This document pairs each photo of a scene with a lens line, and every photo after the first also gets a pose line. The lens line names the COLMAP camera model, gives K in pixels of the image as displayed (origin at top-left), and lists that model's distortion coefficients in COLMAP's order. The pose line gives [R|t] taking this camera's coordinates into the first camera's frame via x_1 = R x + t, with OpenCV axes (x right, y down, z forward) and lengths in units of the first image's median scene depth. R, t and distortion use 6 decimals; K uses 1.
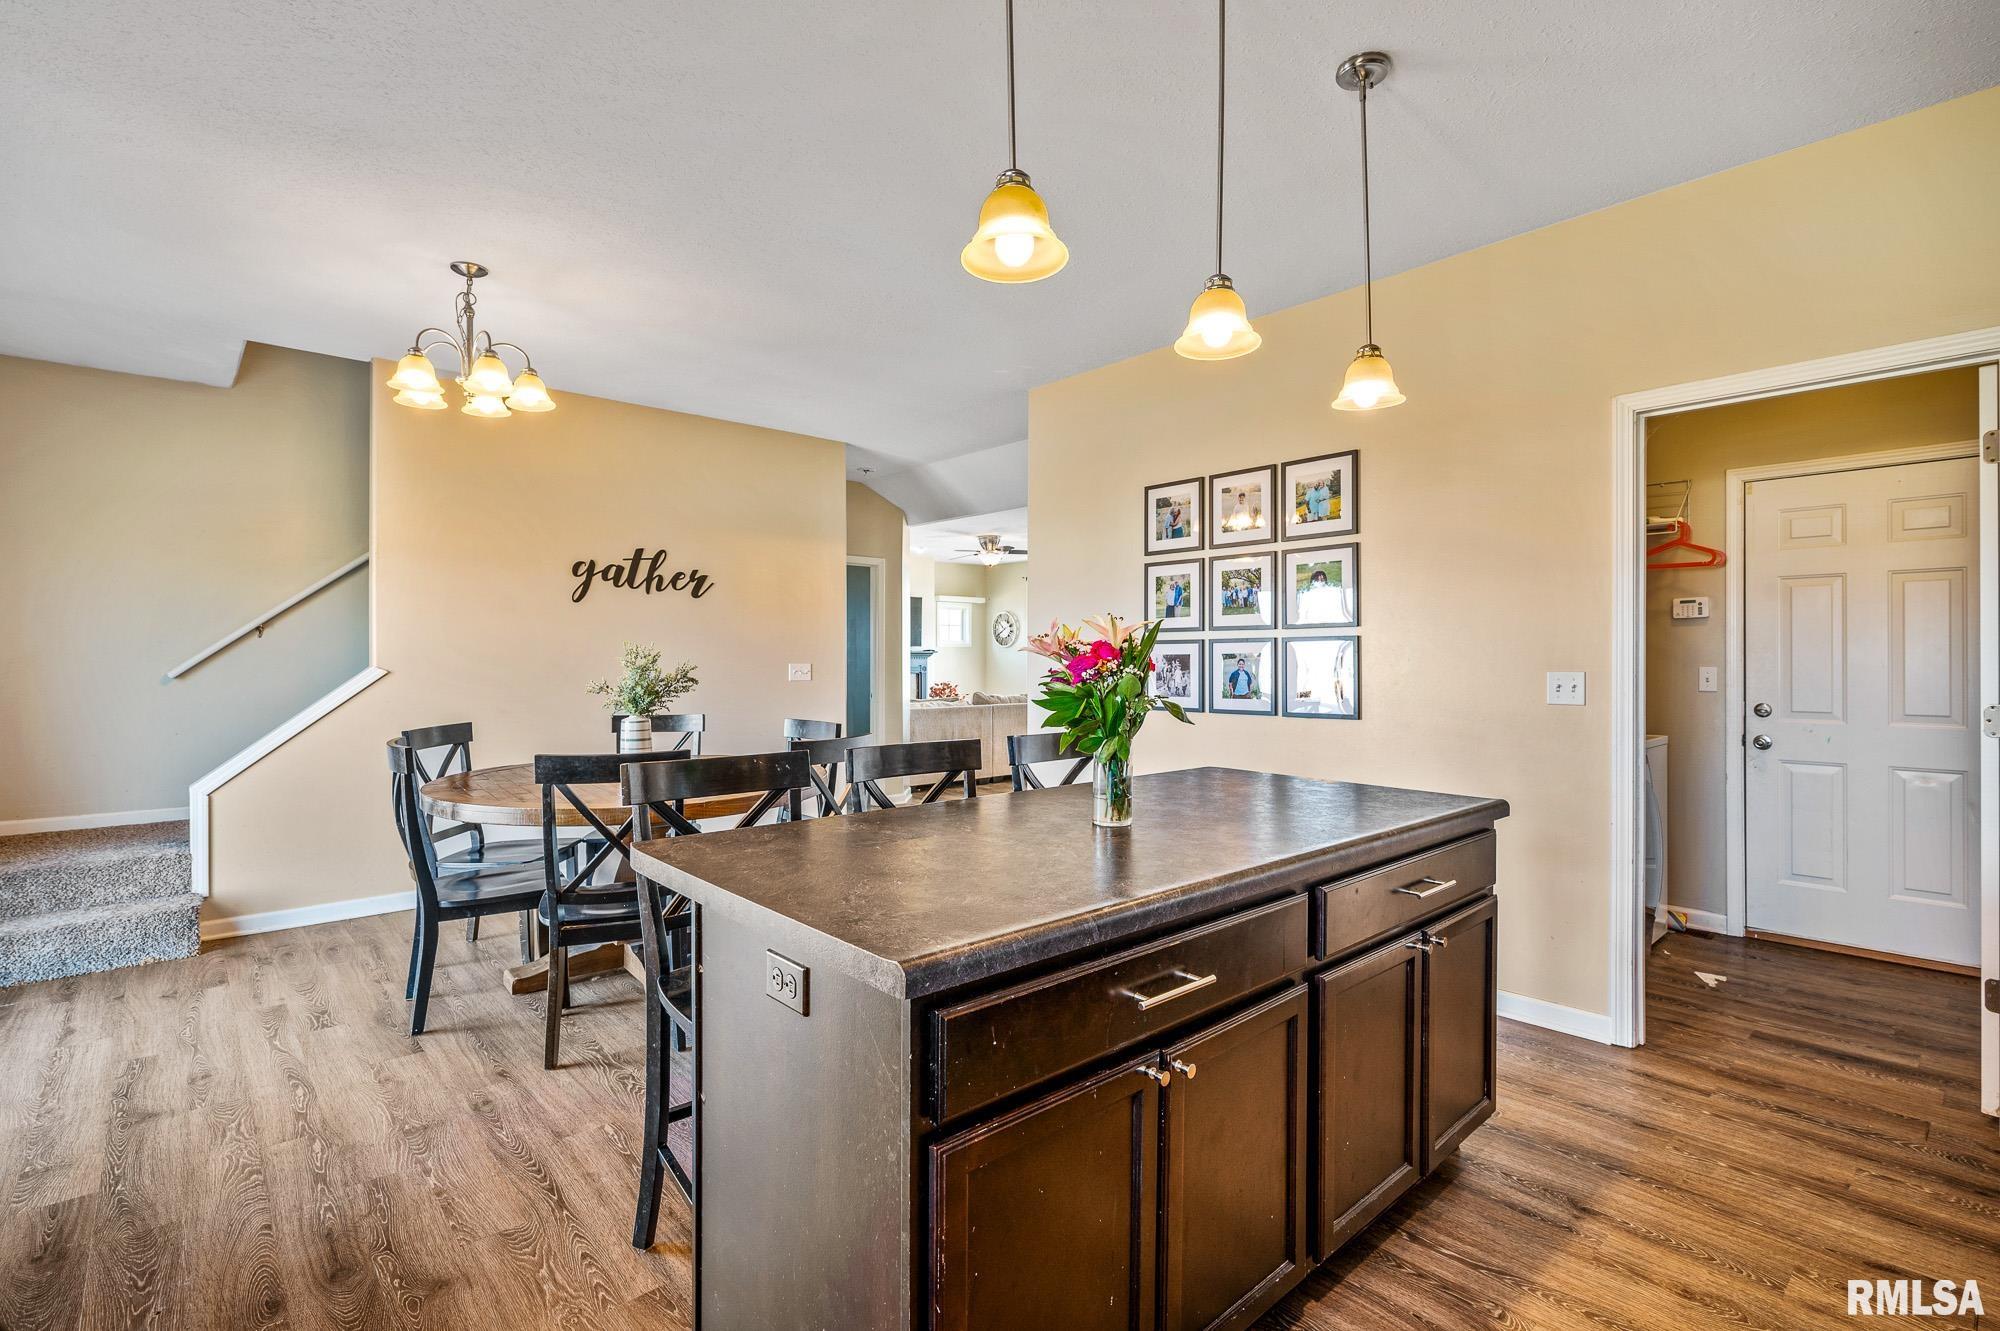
lens RADIAL K [[933.8, 0, 1019.6], [0, 933.8, 656.7], [0, 0, 1]] dist [0.001471, 0.000048]
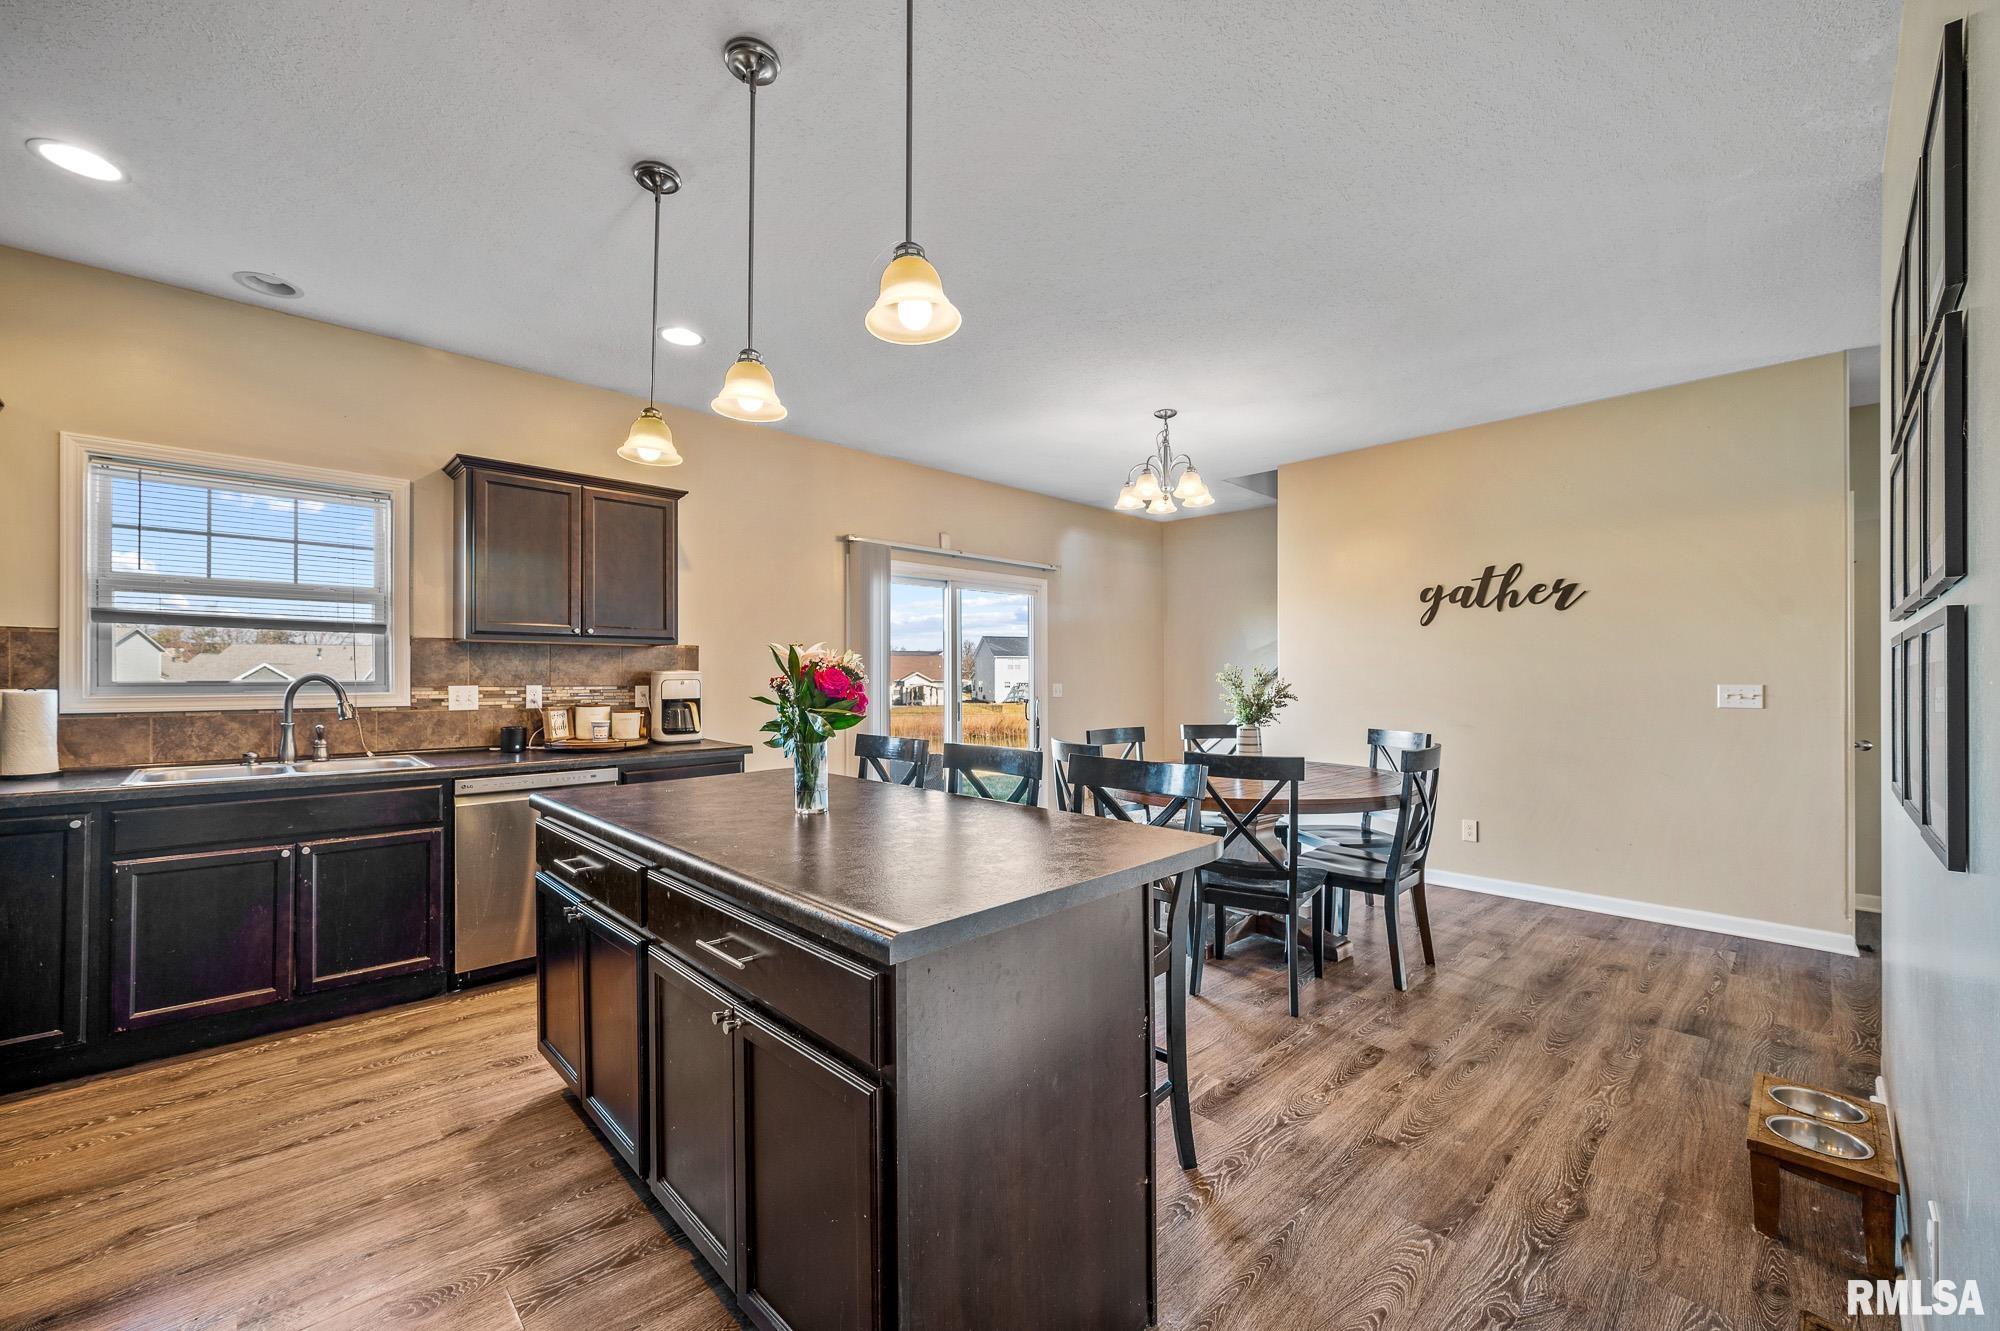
lens RADIAL K [[798.2, 0, 1007.2], [0, 798.2, 648.2], [0, 0, 1]] dist [0.001302, 0.000000]
pose [[0.019722, -0.037485, -0.999103, 0.444905], [-0.000014, 0.999297, -0.037493, 0.002624], [0.999806, 0.000753, 0.019707, 0.495026]]
